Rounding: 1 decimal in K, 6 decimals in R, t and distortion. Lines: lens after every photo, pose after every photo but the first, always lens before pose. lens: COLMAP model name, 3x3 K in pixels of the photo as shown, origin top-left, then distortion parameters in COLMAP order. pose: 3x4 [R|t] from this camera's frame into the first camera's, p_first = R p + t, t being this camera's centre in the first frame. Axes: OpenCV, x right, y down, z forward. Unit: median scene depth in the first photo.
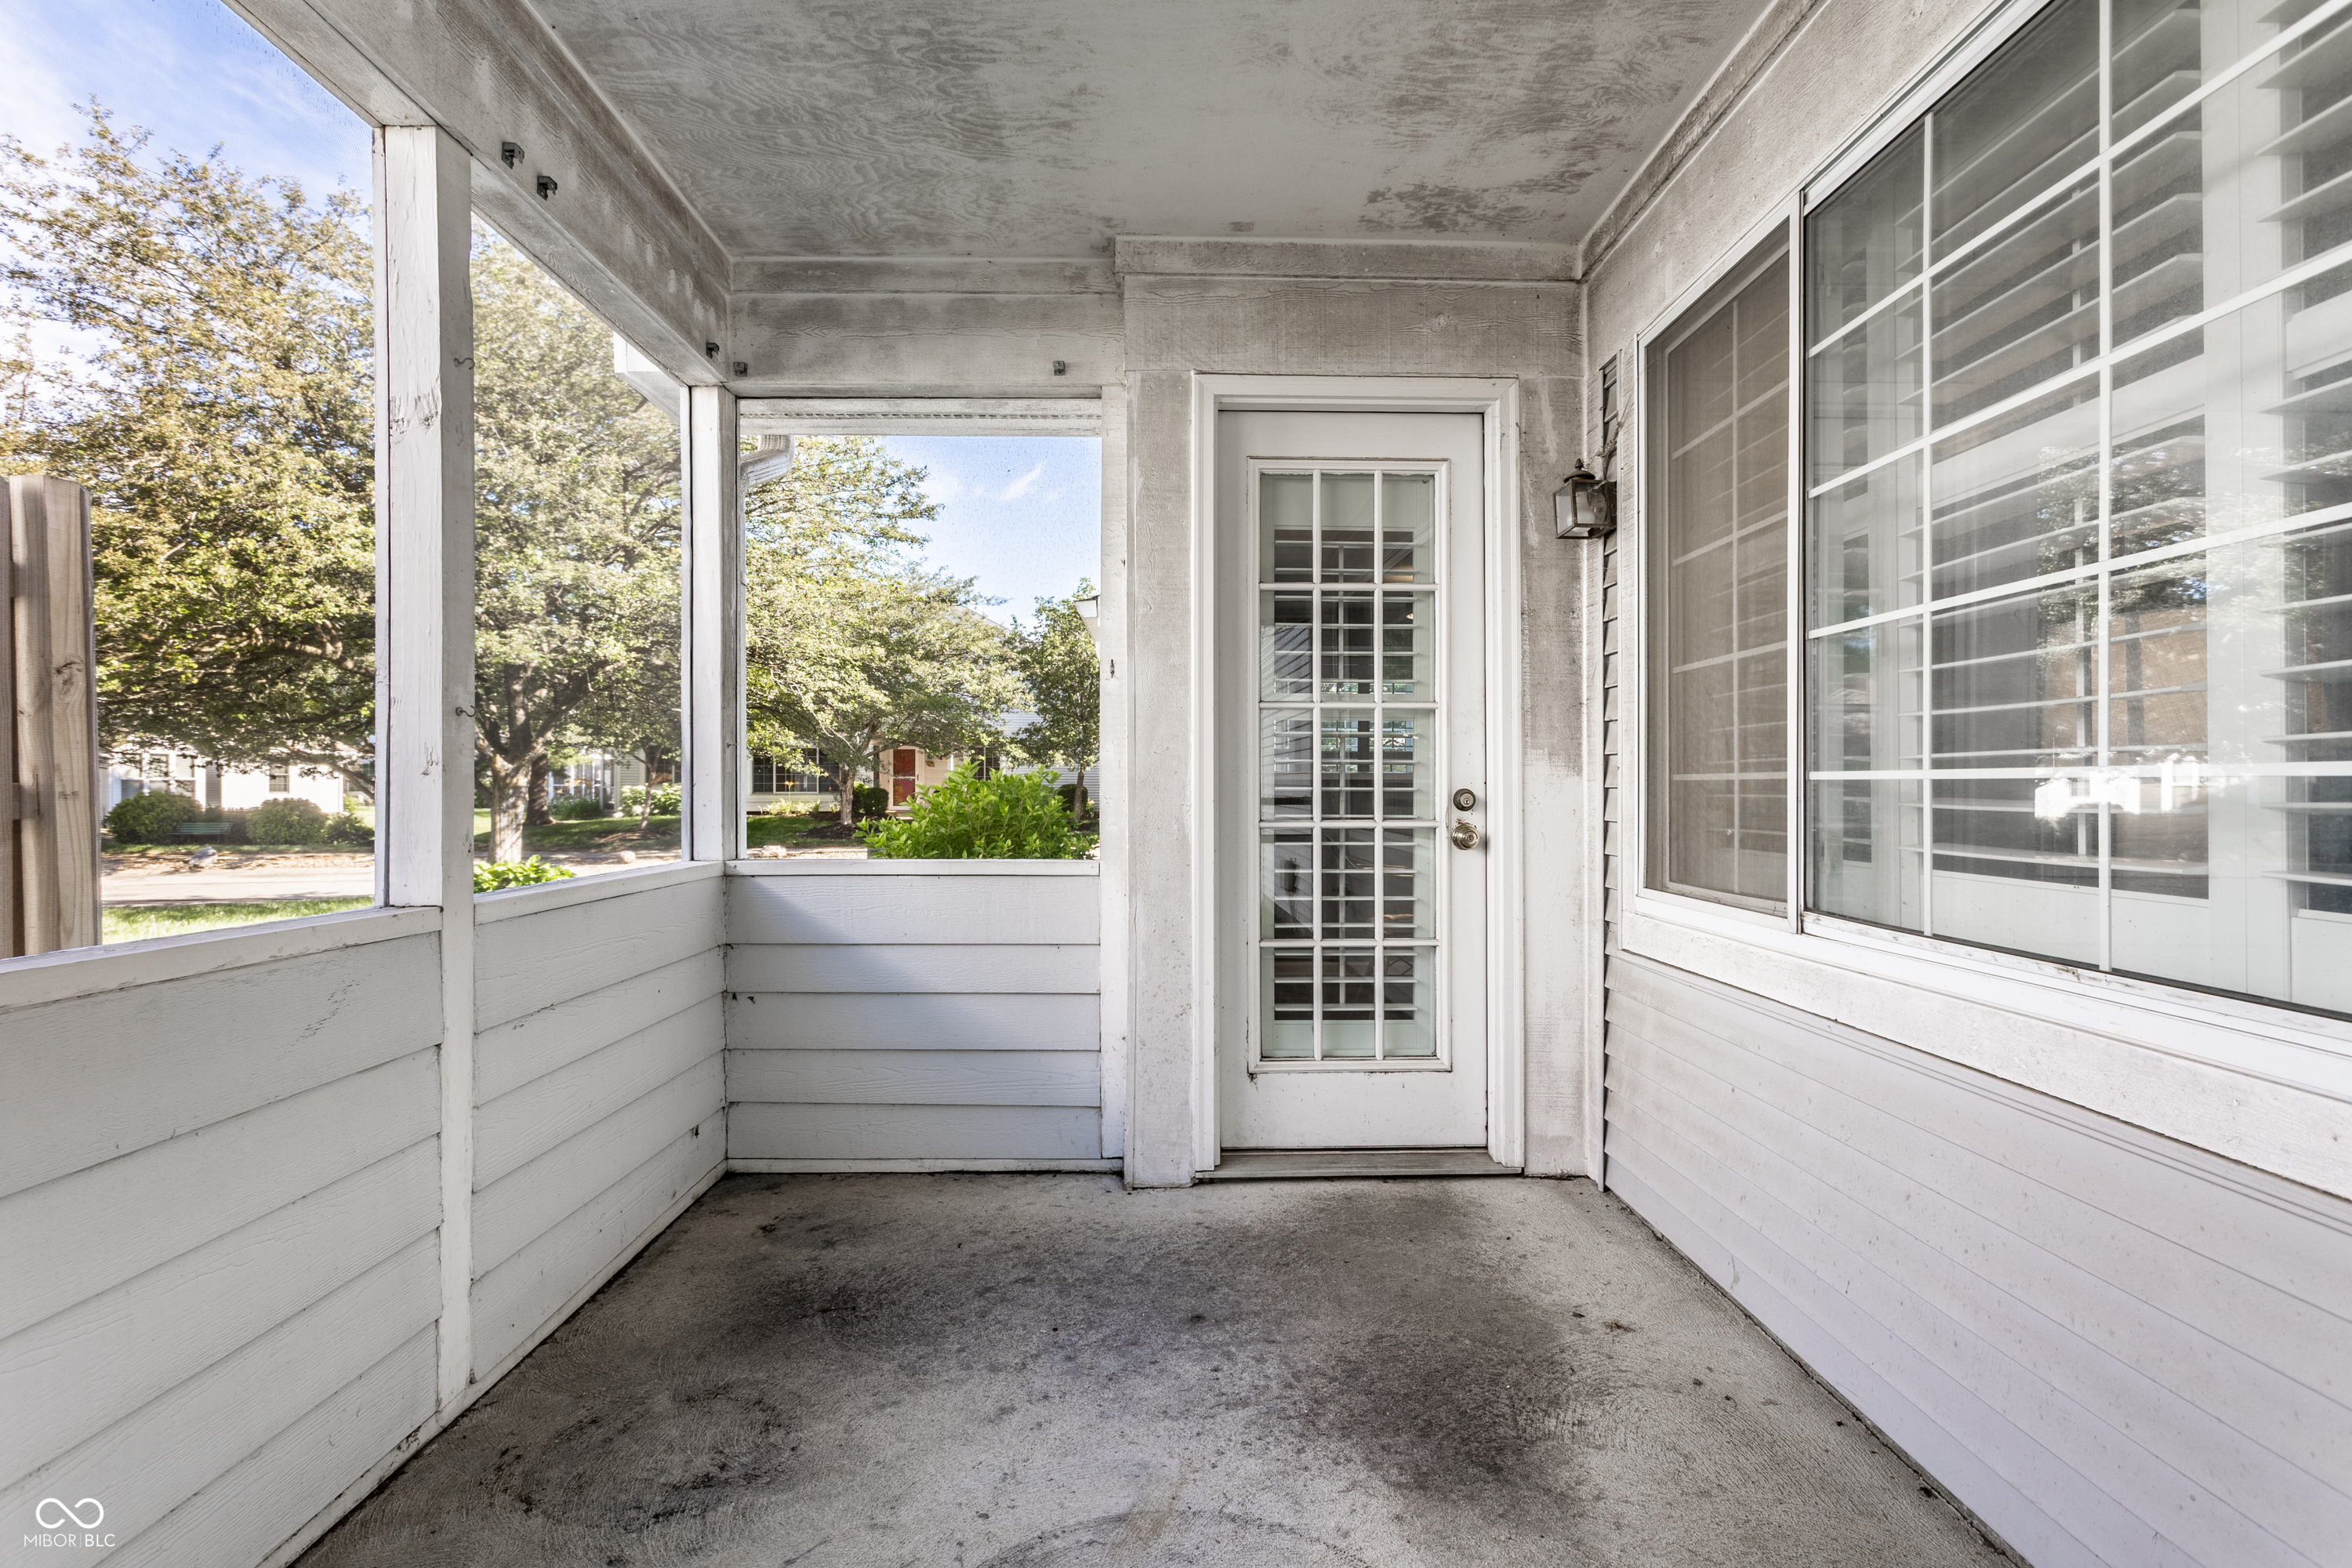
lens RADIAL K [[1182.6, 0, 1174.6], [0, 1182.6, 782.1], [0, 0, 1]] dist [-0.004418, 0.001610]
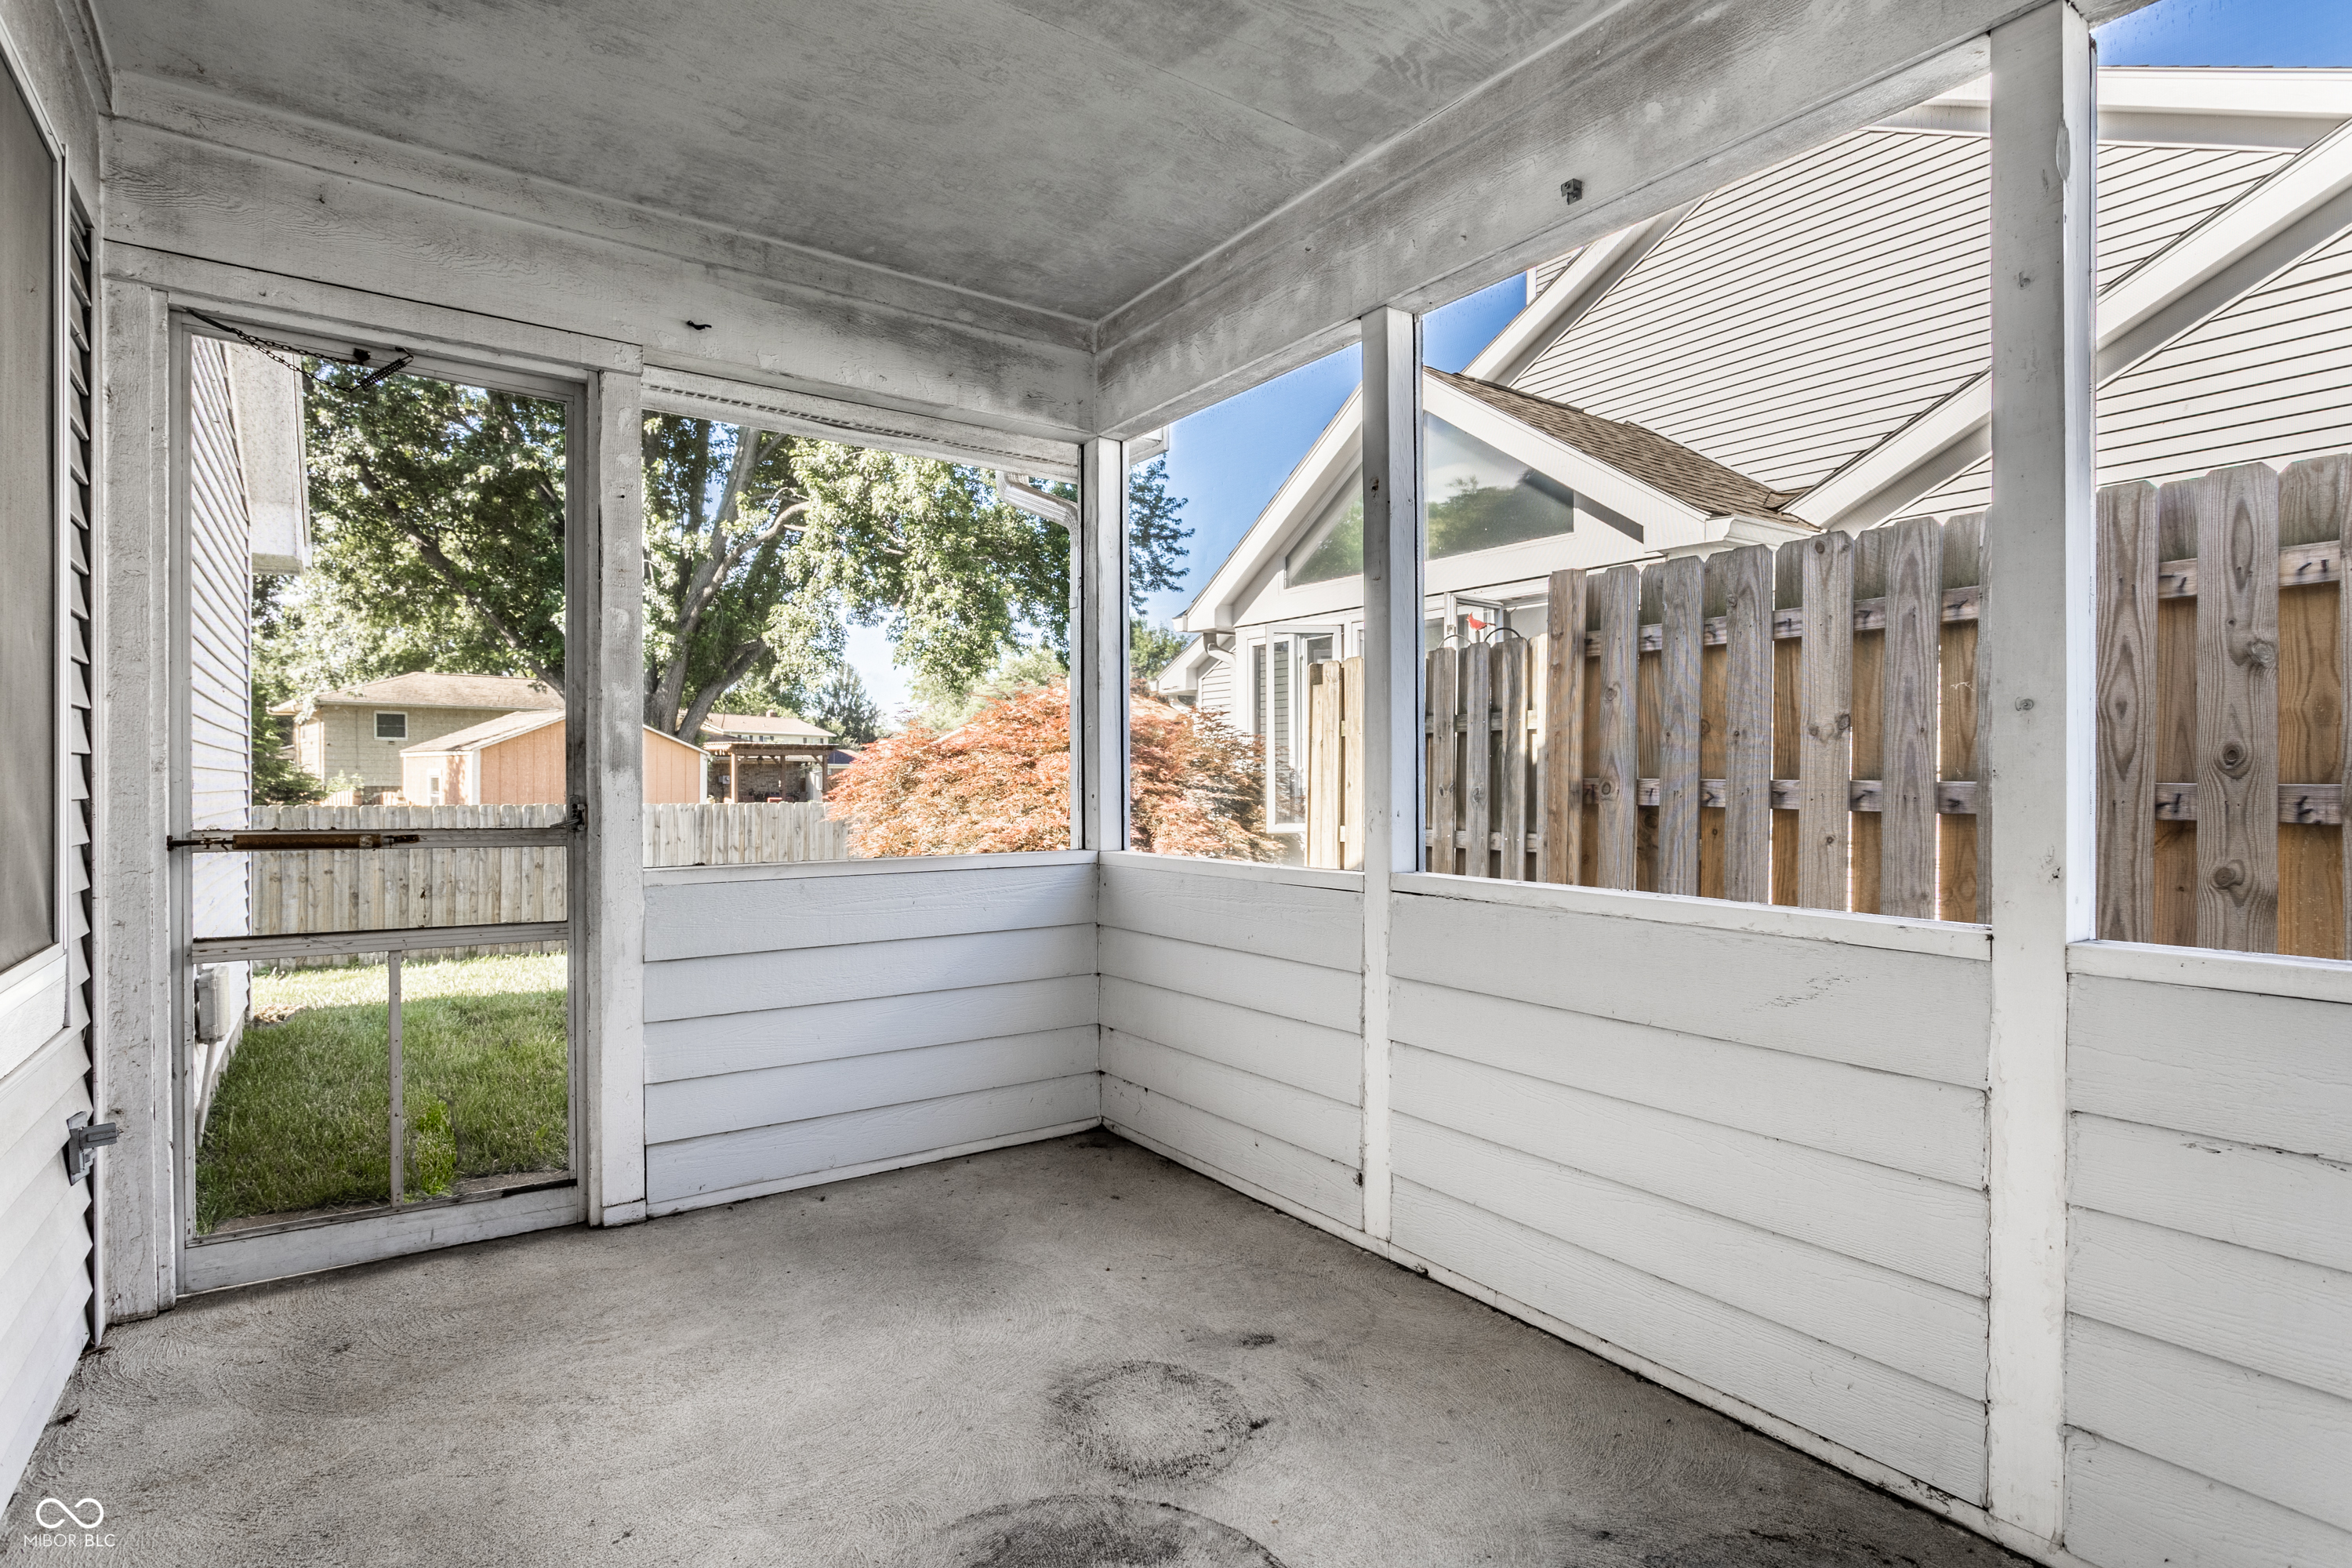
lens RADIAL K [[1182.6, 0, 1174.6], [0, 1182.6, 782.1], [0, 0, 1]] dist [-0.004418, 0.001610]
pose [[-0.828375, 0.000291, -0.560173, 0.357075], [0.001313, 0.999998, -0.001423, -0.005212], [0.560172, -0.001914, -0.828374, 1.375075]]
